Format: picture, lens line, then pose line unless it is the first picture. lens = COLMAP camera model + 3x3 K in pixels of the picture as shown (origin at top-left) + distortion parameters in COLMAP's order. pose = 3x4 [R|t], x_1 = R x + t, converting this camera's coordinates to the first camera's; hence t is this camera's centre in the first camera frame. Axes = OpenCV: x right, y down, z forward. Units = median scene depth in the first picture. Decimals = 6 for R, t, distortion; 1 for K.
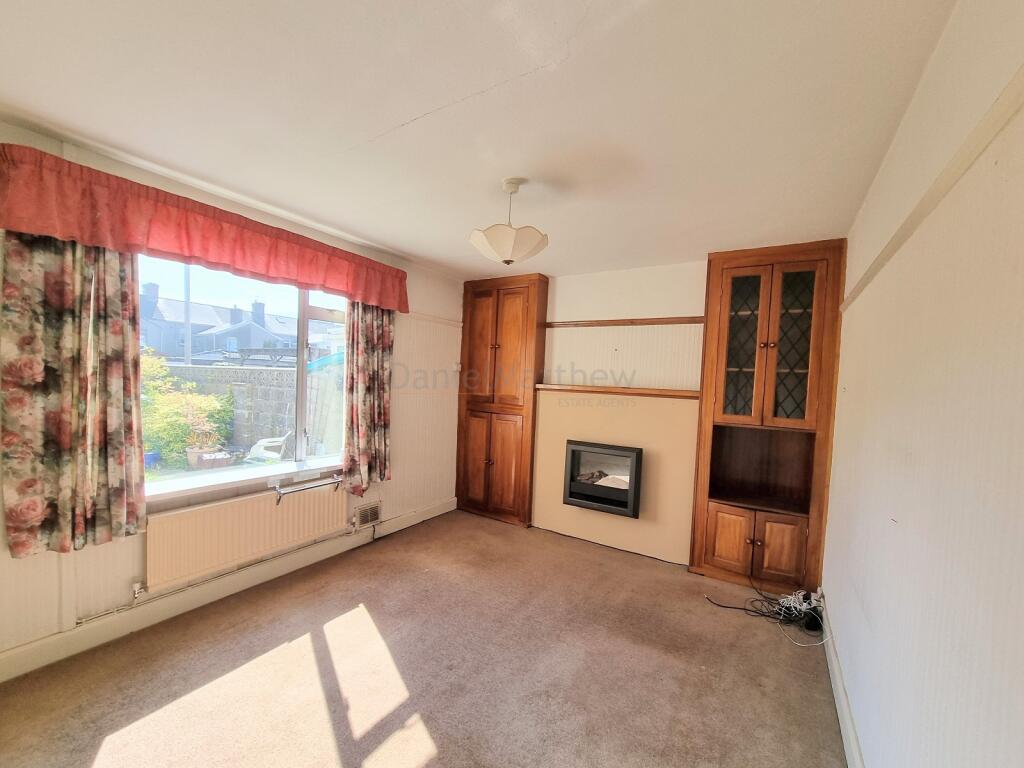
lens RADIAL K [[421.3, 0, 517.8], [0, 421.3, 395.5], [0, 0, 1]] dist [-0.002087, -0.000143]
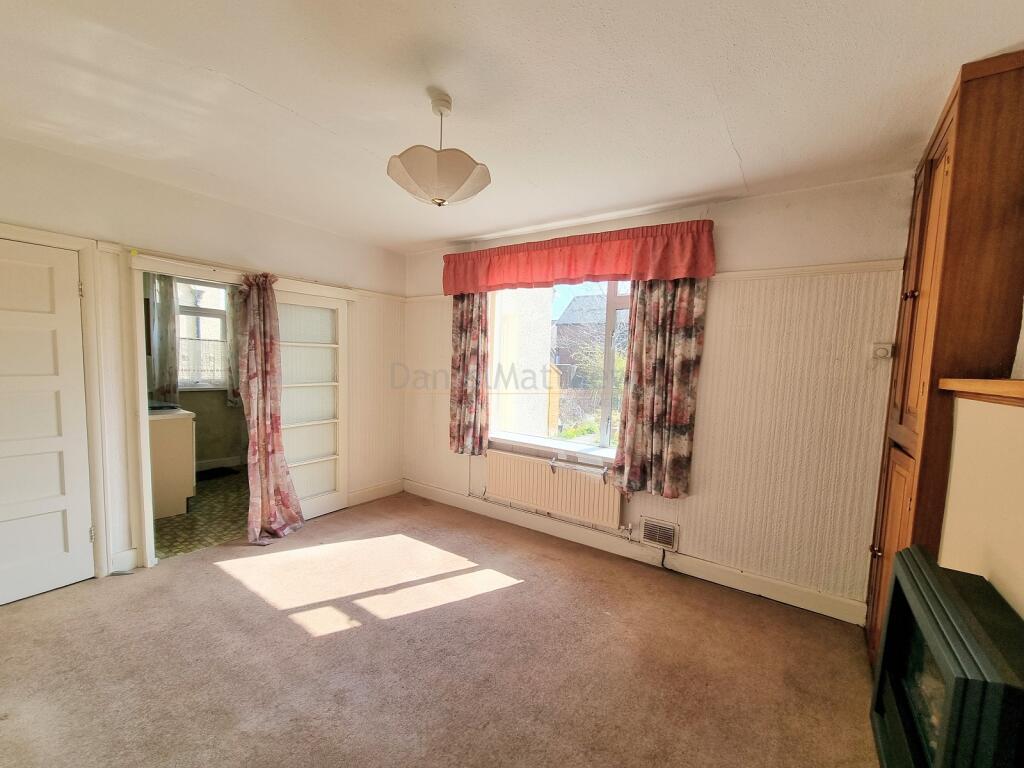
lens RADIAL K [[421.3, 0, 517.8], [0, 421.3, 395.5], [0, 0, 1]] dist [-0.002087, -0.000143]
pose [[-0.048662, 0.036645, -0.998143, 0.518357], [-0.079767, 0.995992, 0.040455, 0.002016], [0.995625, 0.081587, -0.045544, 0.804056]]
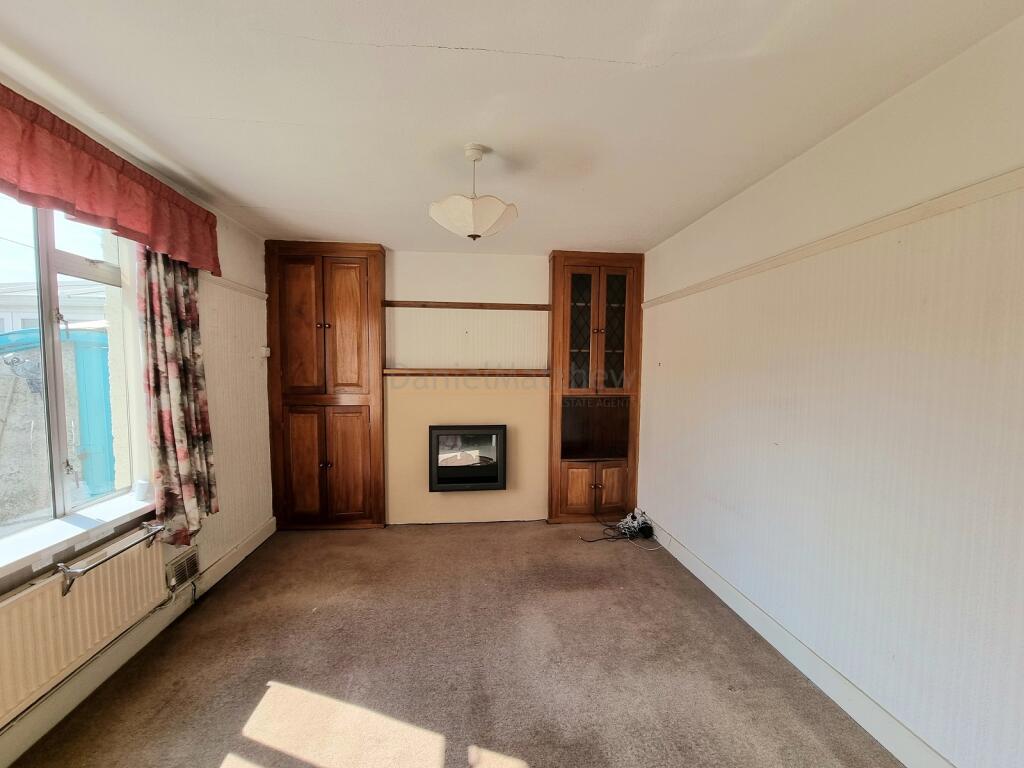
lens RADIAL K [[421.3, 0, 517.8], [0, 421.3, 395.5], [0, 0, 1]] dist [-0.002087, -0.000143]
pose [[0.783099, -0.078551, 0.616917, -0.359342], [0.049478, 0.996716, 0.064103, -0.017863], [-0.619926, -0.019675, 0.784413, 0.142217]]
